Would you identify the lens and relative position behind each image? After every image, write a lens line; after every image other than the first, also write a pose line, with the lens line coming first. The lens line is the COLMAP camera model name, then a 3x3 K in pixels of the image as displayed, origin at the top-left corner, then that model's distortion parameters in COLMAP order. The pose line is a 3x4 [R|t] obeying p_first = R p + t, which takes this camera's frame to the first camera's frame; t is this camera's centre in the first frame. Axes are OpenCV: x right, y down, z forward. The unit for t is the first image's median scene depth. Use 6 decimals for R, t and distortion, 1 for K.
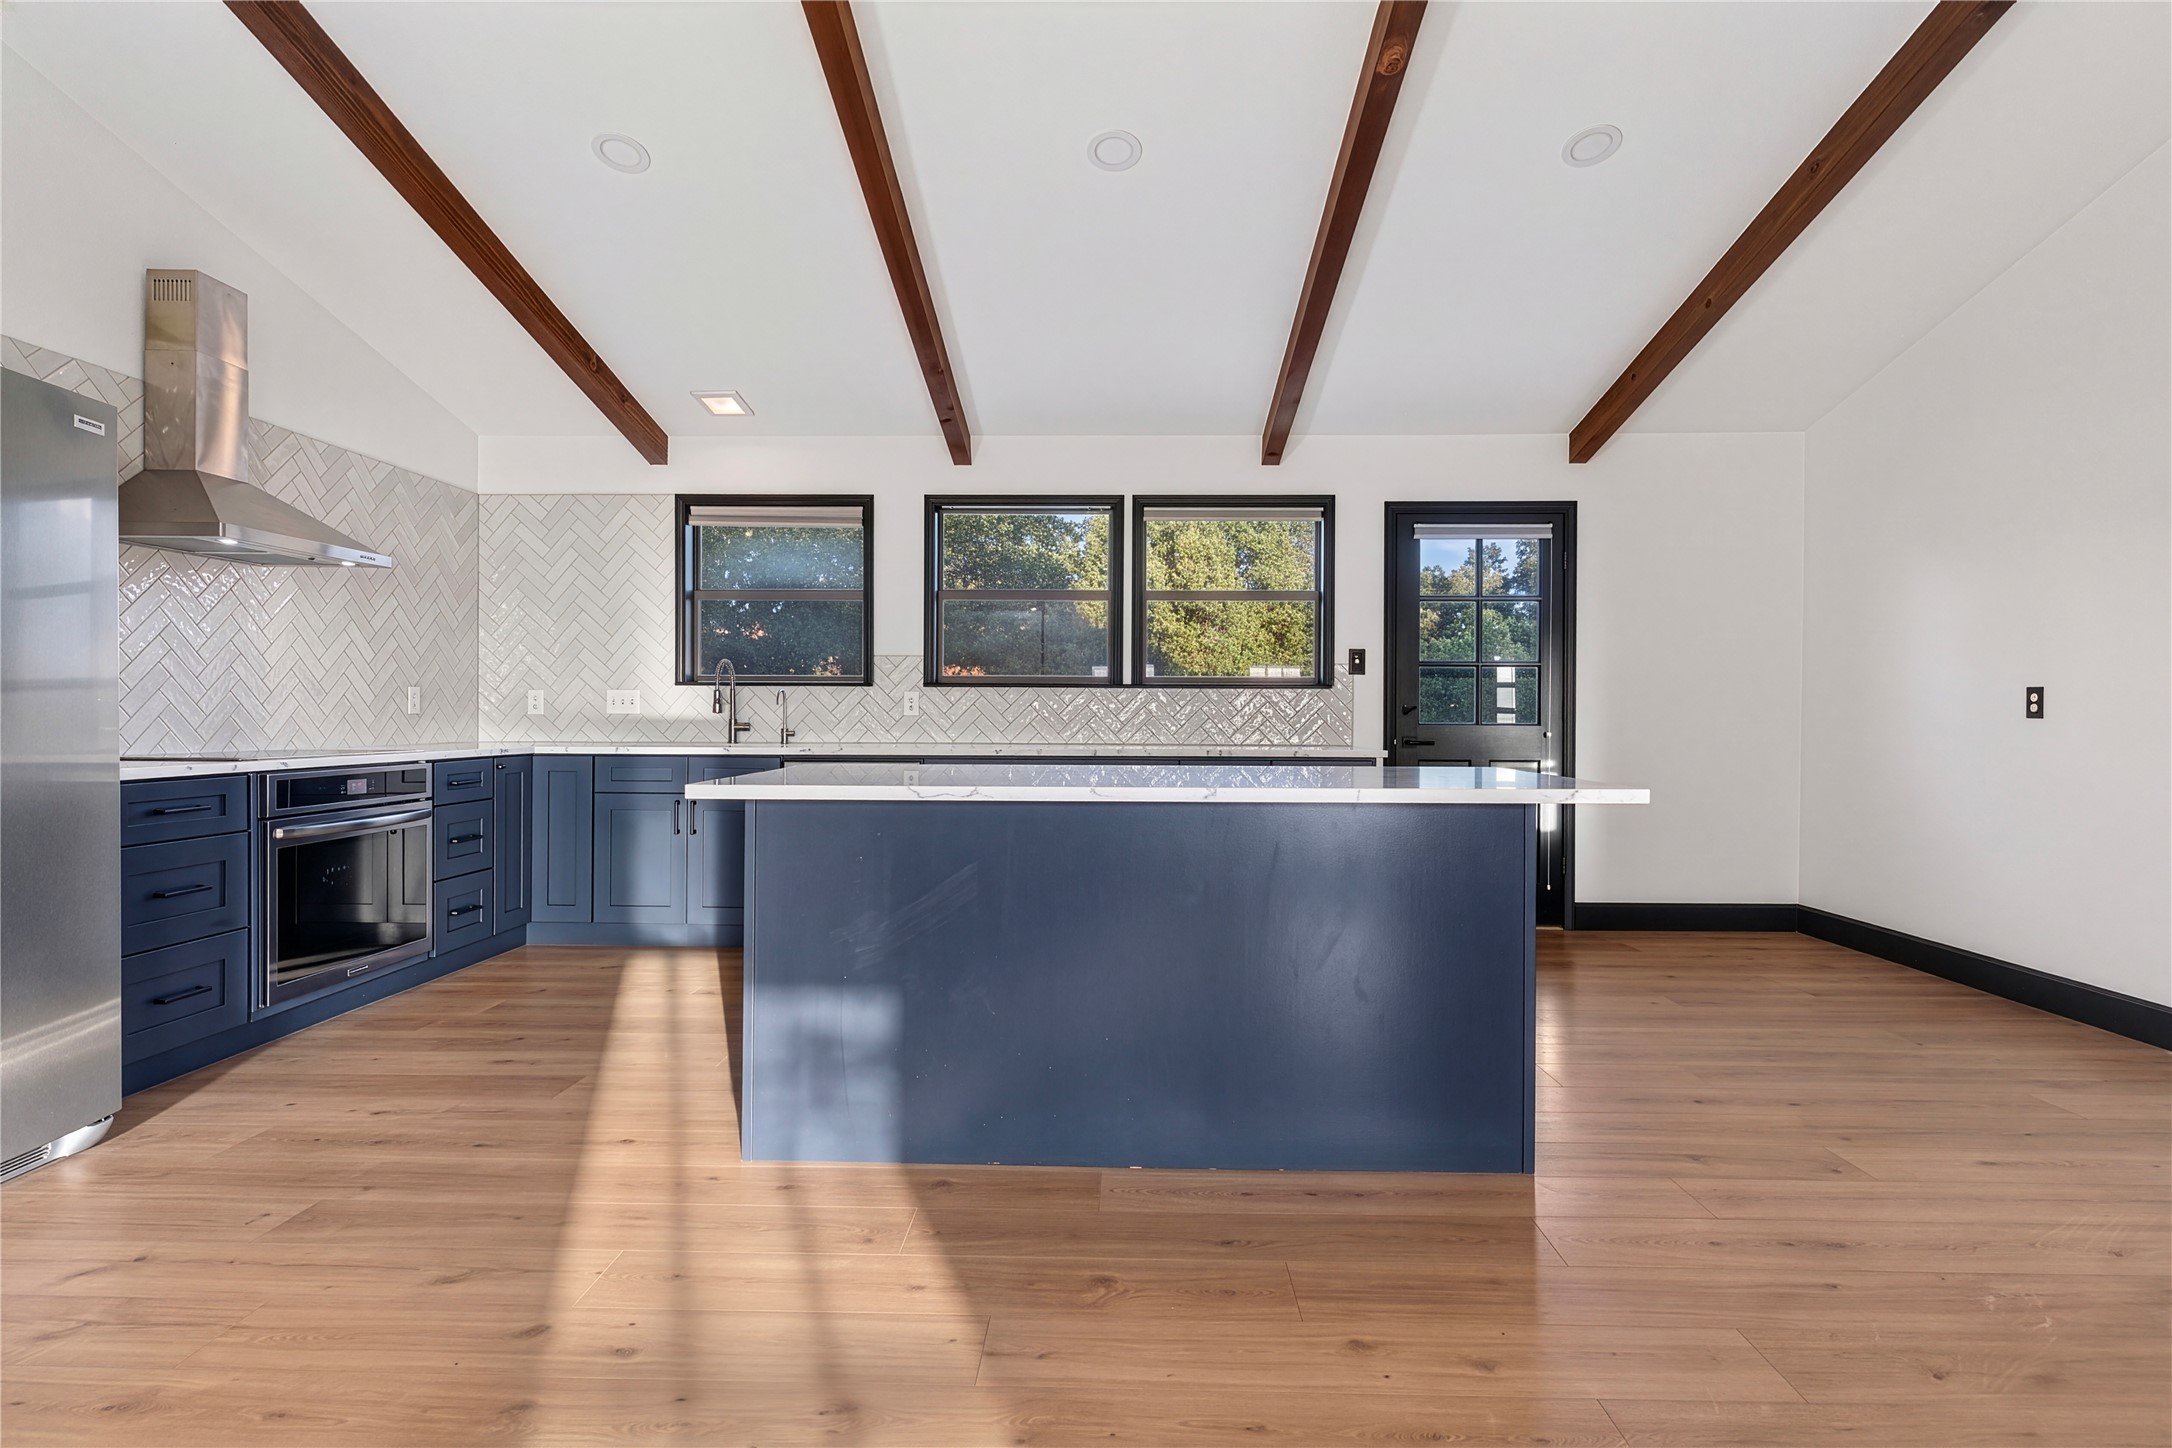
lens RADIAL K [[1056.8, 0, 1081.6], [0, 1056.8, 721.7], [0, 0, 1]] dist [0.000068, -0.003600]
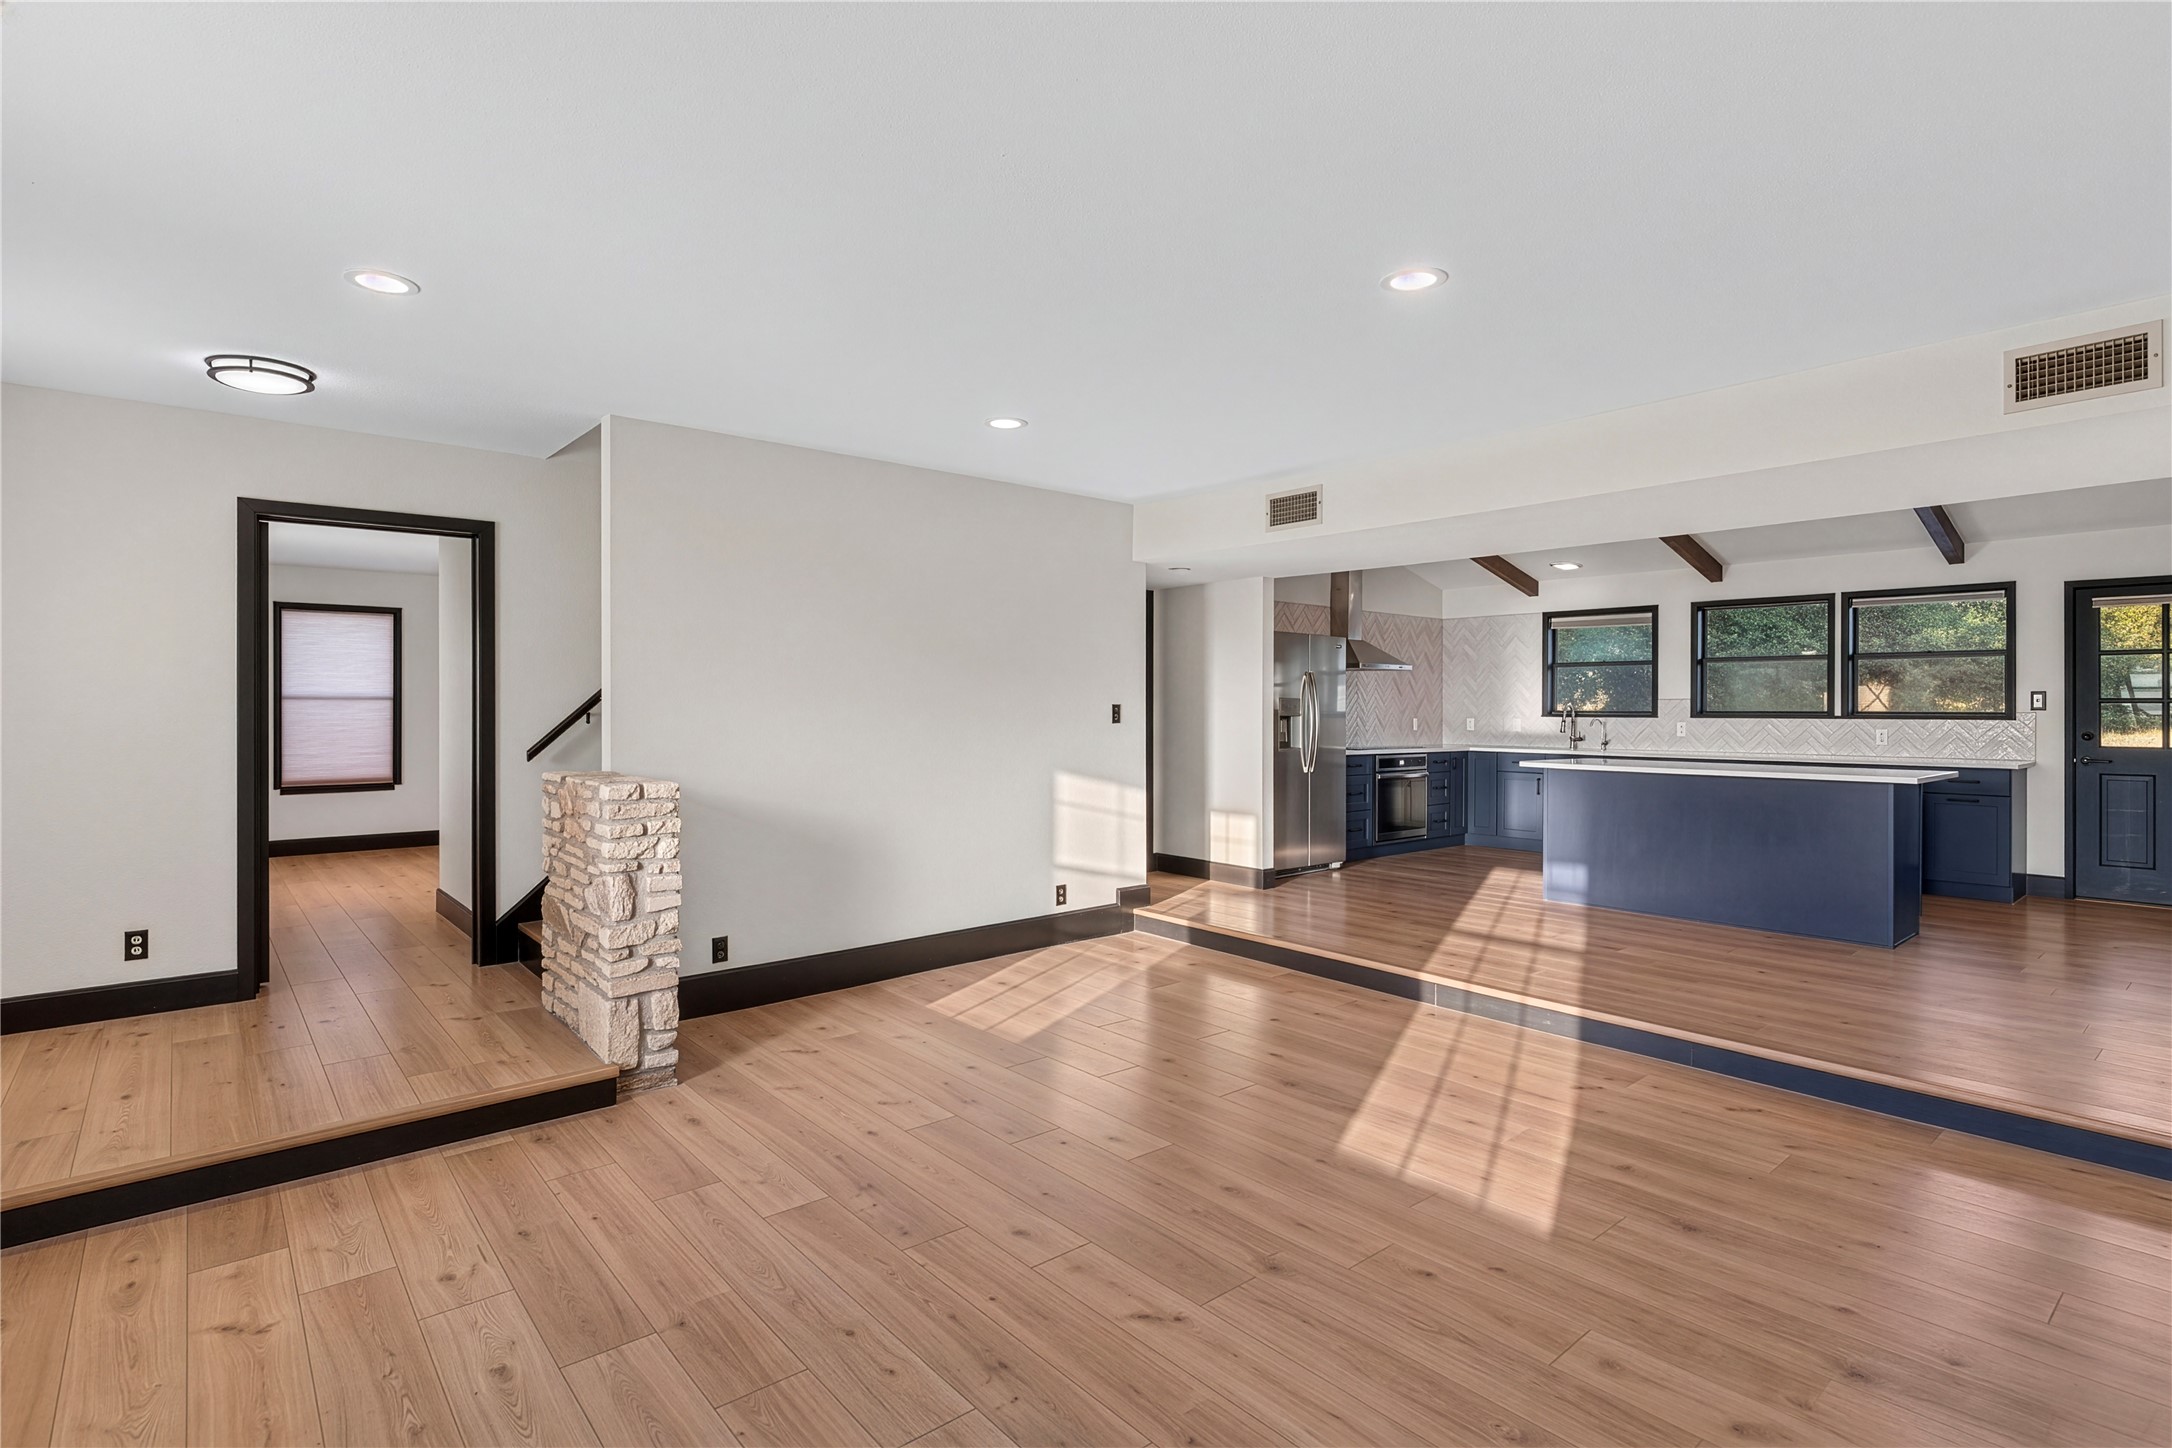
lens RADIAL K [[976.0, 0, 1086.1], [0, 976.0, 708.7], [0, 0, 1]] dist [-0.003085, 0.000434]
pose [[0.660371, -0.004687, -0.750925, 0.389722], [-0.006432, 0.999909, -0.011897, -0.022260], [0.750912, 0.012687, 0.660281, -0.764088]]
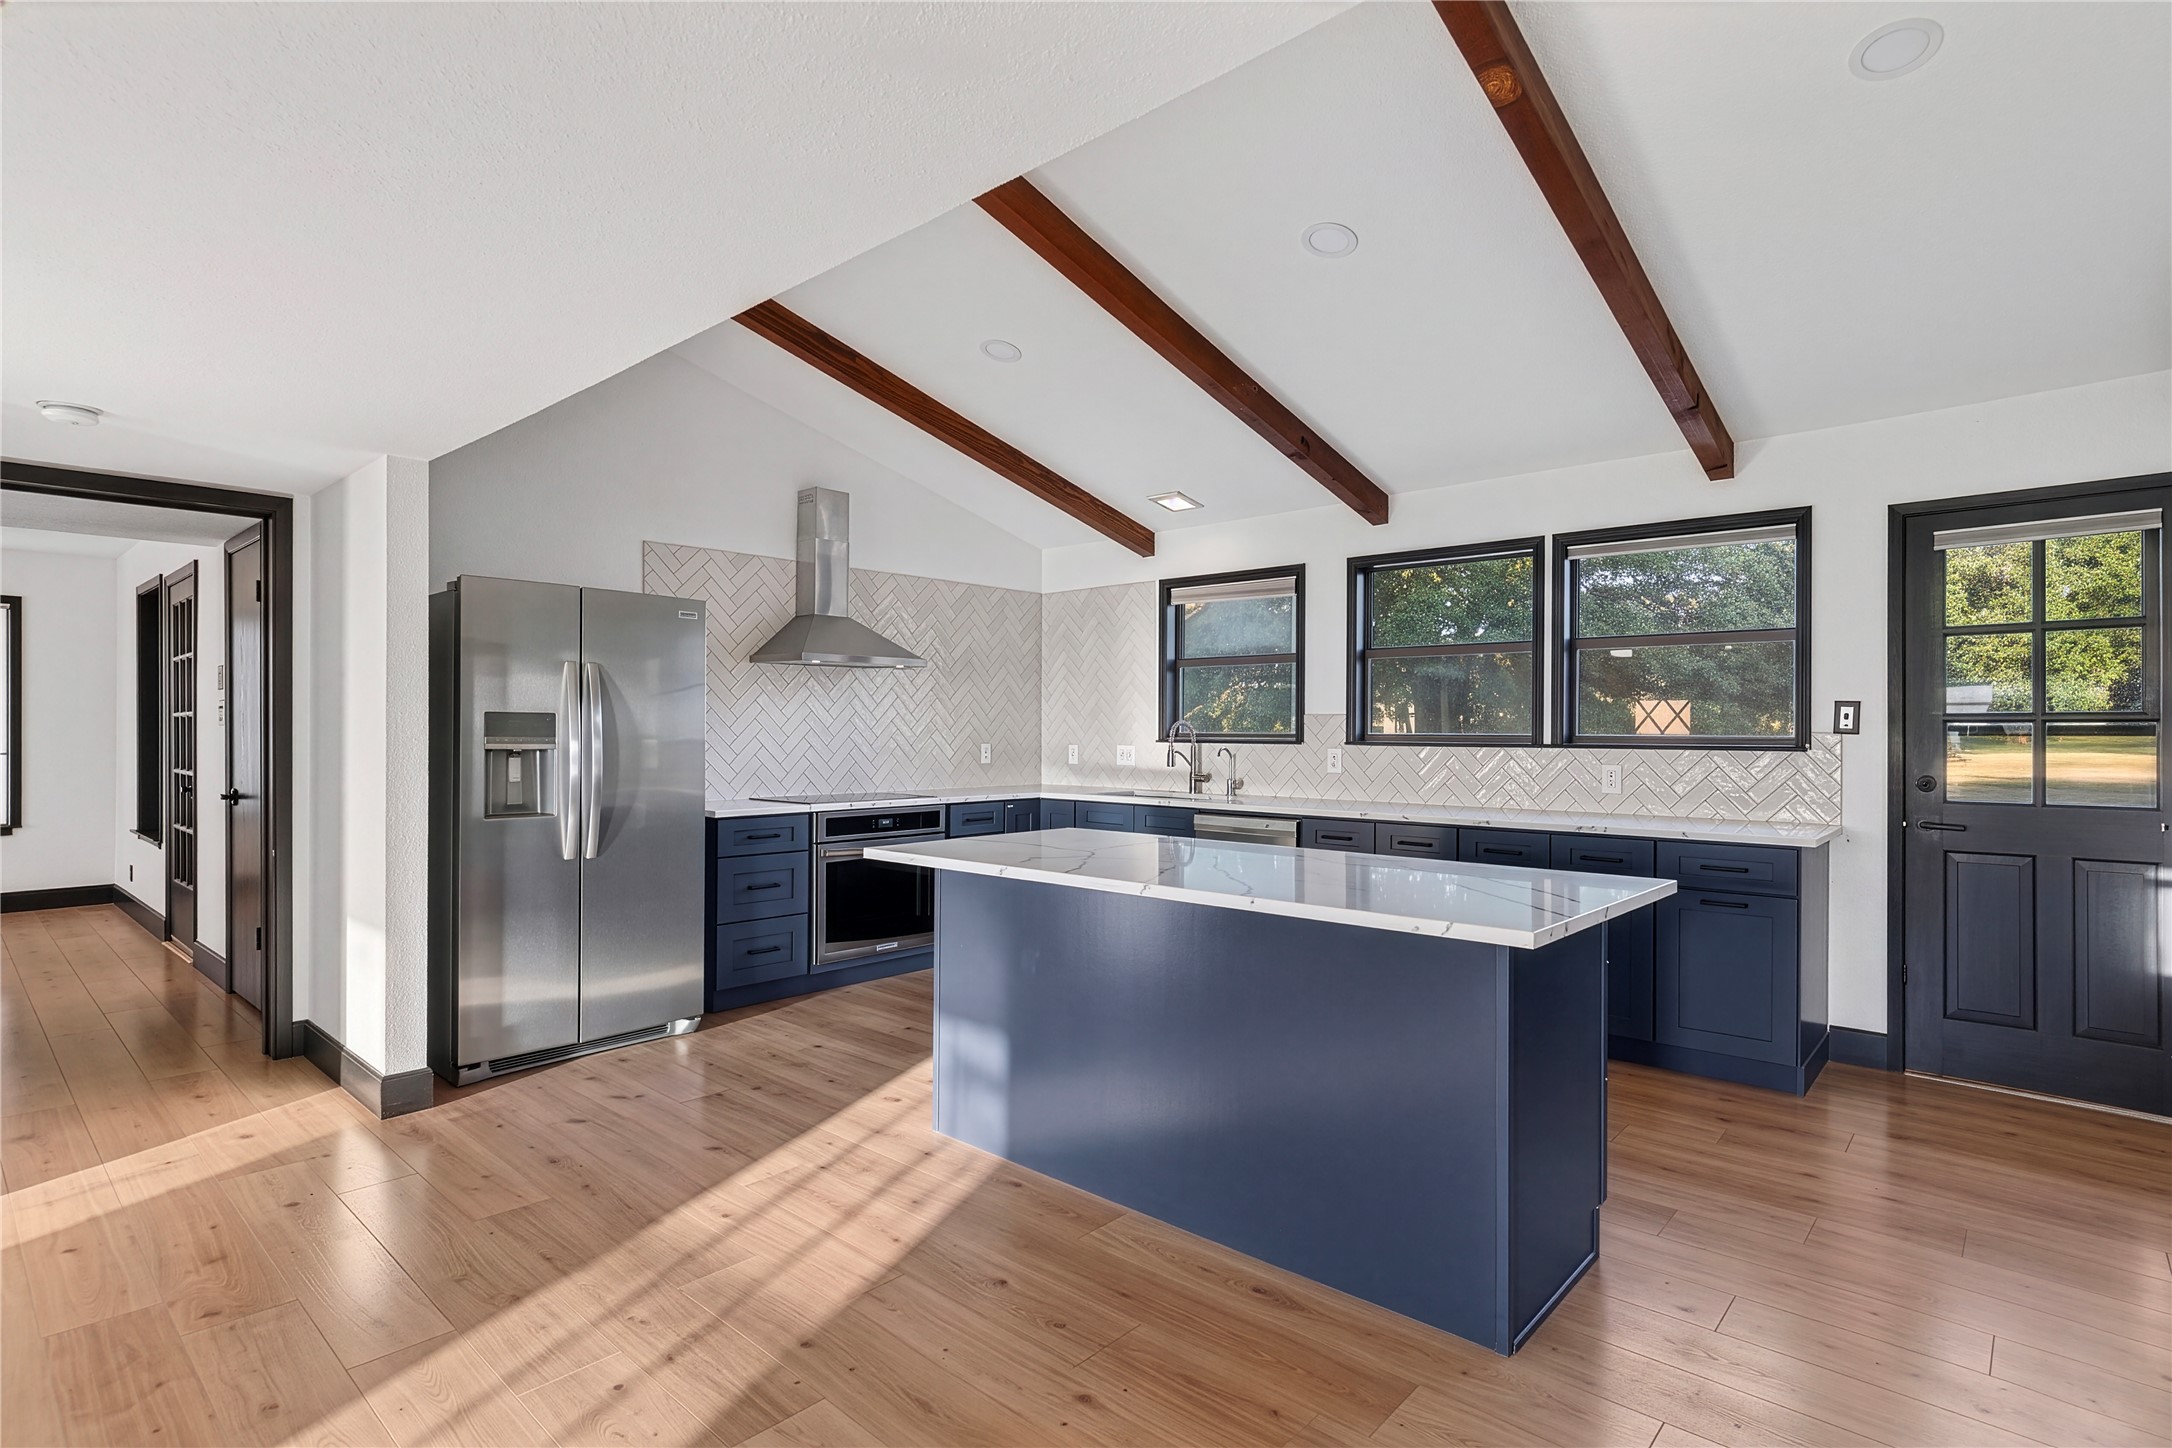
lens RADIAL K [[1056.8, 0, 1078.4], [0, 1056.8, 733.8], [0, 0, 1]] dist [0.000068, -0.003600]
pose [[0.760428, -0.002692, -0.649417, 0.331411], [-0.002425, 0.999973, -0.006985, -0.036830], [0.649418, 0.006887, 0.760401, 0.046000]]
